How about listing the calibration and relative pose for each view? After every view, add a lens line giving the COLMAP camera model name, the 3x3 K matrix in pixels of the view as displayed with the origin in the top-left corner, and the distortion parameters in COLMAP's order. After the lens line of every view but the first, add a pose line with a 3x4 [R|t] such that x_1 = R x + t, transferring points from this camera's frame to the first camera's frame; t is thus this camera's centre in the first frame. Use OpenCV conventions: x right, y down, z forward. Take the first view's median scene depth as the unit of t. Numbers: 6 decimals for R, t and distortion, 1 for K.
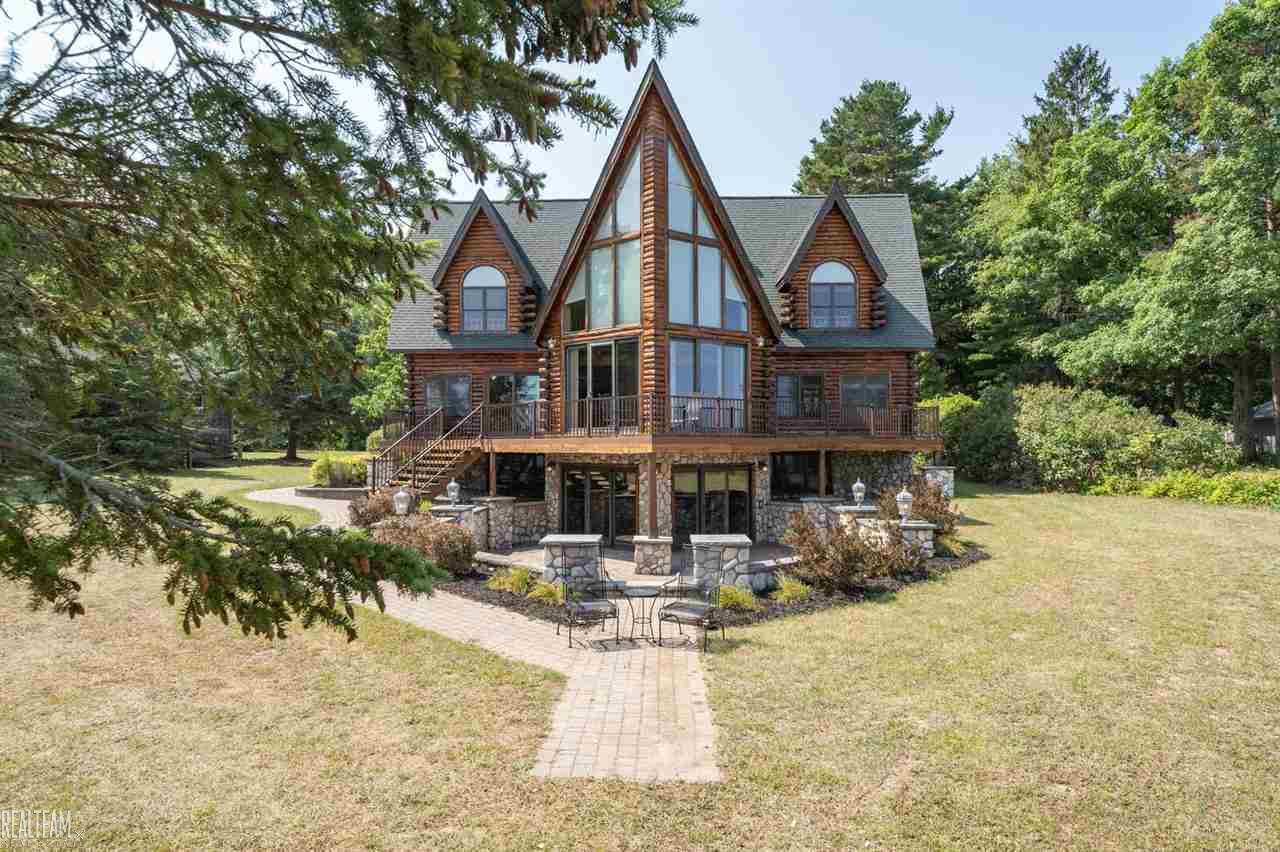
lens RADIAL K [[744.3, 0, 636.5], [0, 744.3, 429.0], [0, 0, 1]] dist [-0.016187, -0.002766]
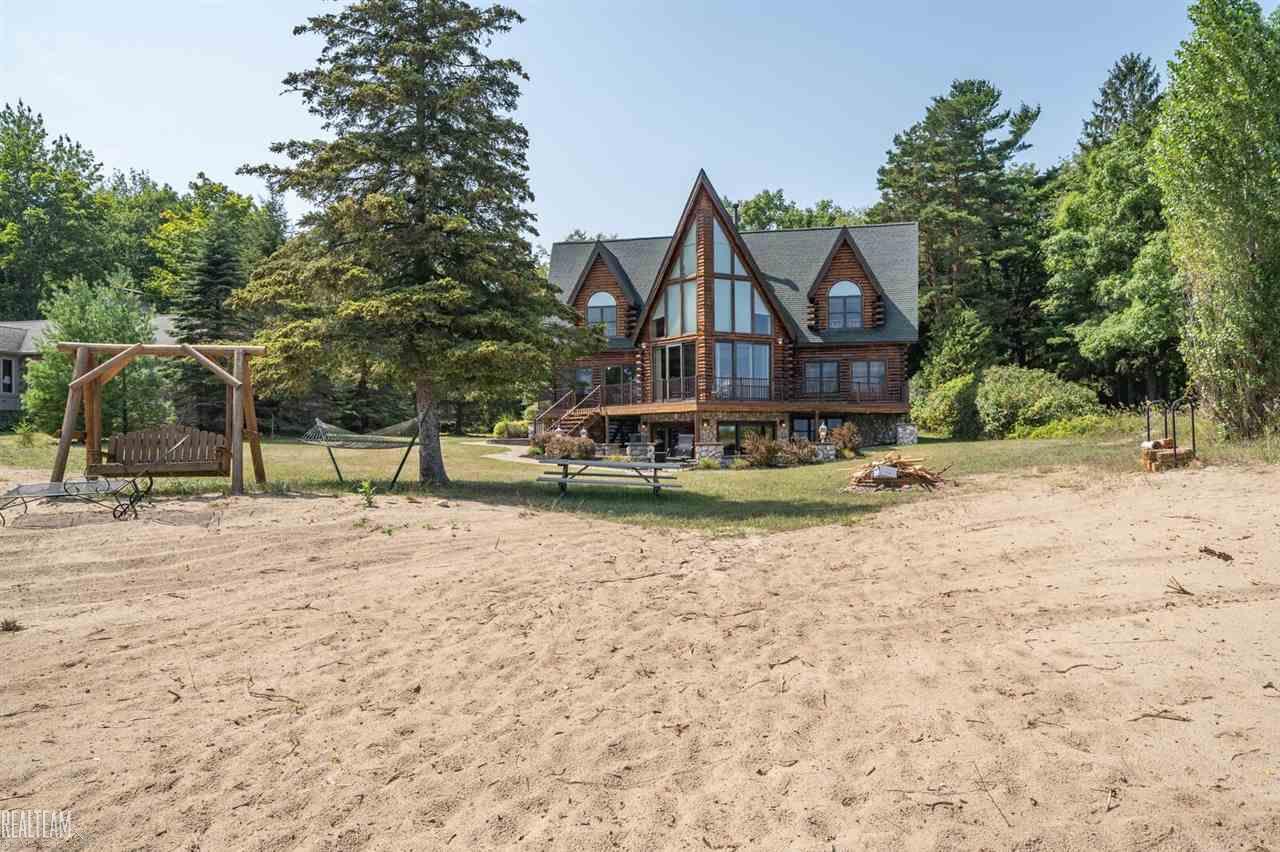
lens RADIAL K [[848.8, 0, 640.2], [0, 848.8, 425.2], [0, 0, 1]] dist [-0.000505, 0.002250]
pose [[0.986714, -0.009281, -0.162203, 0.164762], [0.008889, 0.999956, -0.003146, 0.057157], [0.162225, 0.001663, 0.986752, -0.752858]]
